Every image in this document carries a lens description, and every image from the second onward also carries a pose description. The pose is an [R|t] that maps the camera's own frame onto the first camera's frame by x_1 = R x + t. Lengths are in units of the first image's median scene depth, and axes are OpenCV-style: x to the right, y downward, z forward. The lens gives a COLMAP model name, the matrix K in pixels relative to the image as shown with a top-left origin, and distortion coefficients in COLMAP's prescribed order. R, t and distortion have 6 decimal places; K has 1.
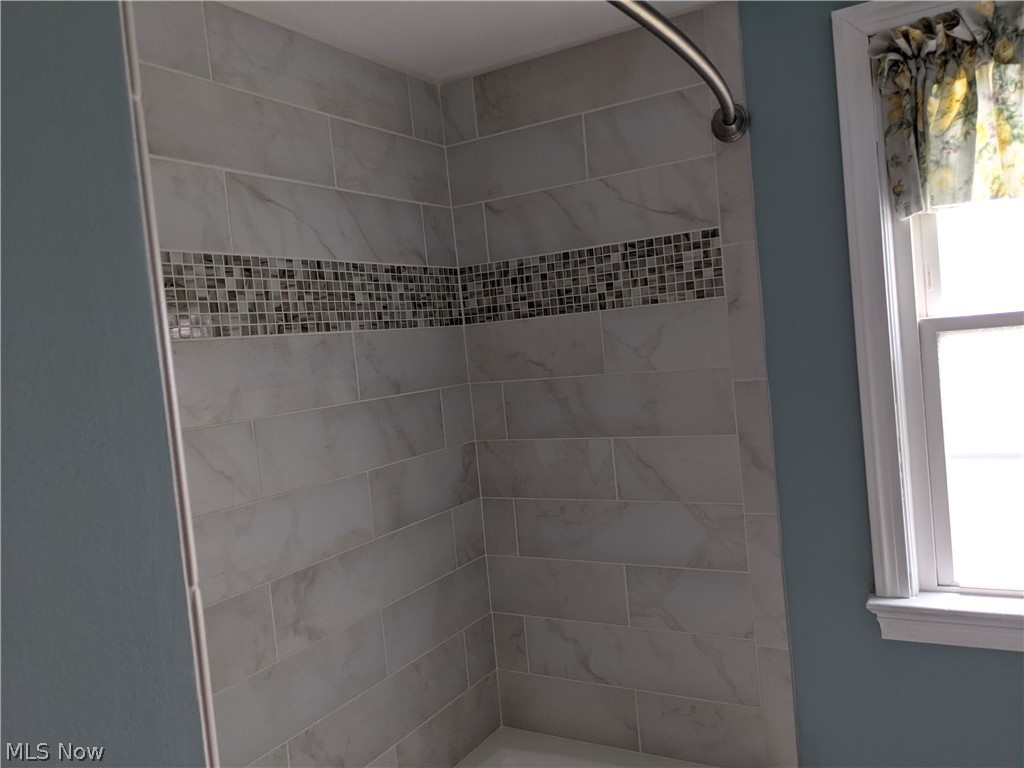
lens RADIAL K [[805.0, 0, 509.9], [0, 805.0, 382.5], [0, 0, 1]] dist [0.036101, -0.053255]
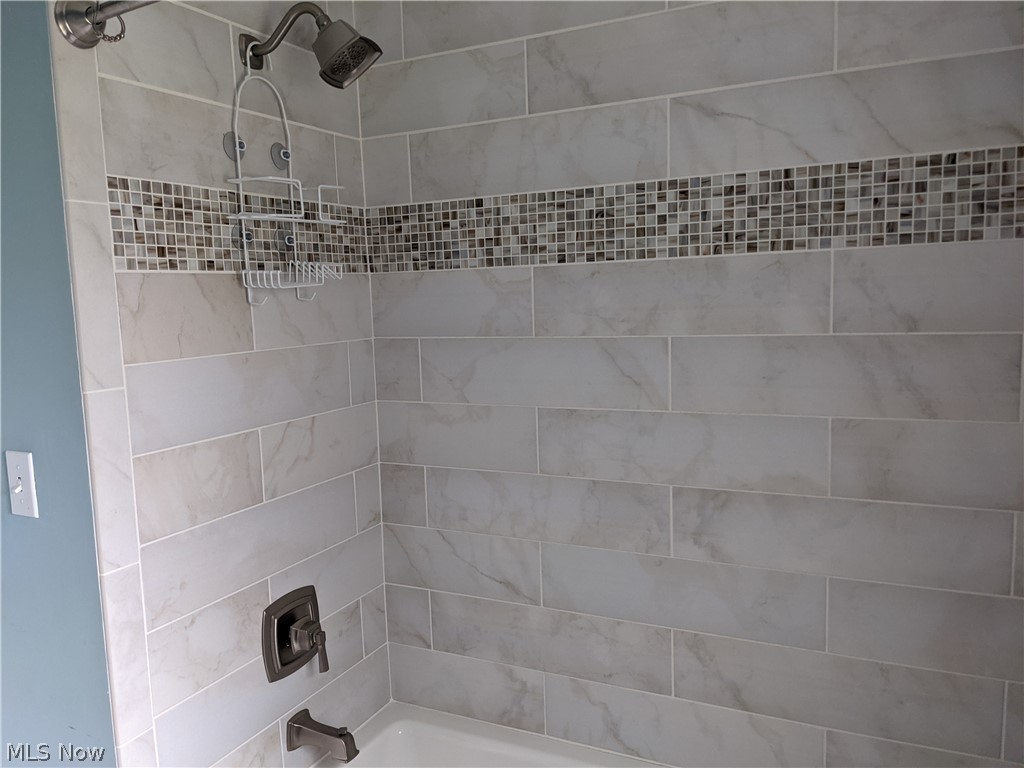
lens RADIAL K [[805.0, 0, 509.0], [0, 805.0, 387.3], [0, 0, 1]] dist [0.036101, -0.053255]
pose [[0.066400, 0.212630, -0.974874, 0.684796], [-0.013559, 0.977132, 0.212199, -0.106047], [0.997701, -0.000872, 0.067765, 0.669698]]
